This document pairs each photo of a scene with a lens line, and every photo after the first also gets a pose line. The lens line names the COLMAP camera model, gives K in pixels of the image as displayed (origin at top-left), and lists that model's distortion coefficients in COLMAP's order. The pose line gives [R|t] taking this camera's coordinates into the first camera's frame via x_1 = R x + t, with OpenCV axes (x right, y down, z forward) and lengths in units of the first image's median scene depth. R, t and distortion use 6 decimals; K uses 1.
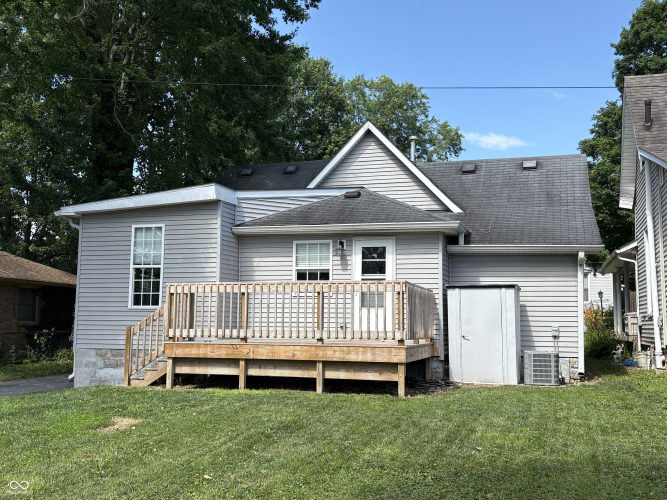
lens RADIAL K [[685.8, 0, 333.5], [0, 685.8, 248.7], [0, 0, 1]] dist [0.050062, 0.000000]
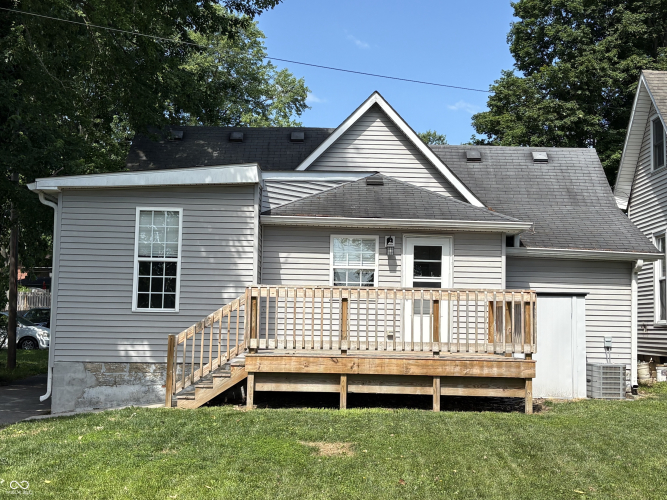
lens RADIAL K [[907.5, 0, 333.7], [0, 907.5, 250.8], [0, 0, 1]] dist [0.068828, 0.000000]
pose [[0.953128, 0.032900, 0.300773, -0.399202], [-0.042032, 0.998829, 0.023940, -0.018992], [-0.299634, -0.035461, 0.953395, -0.075363]]
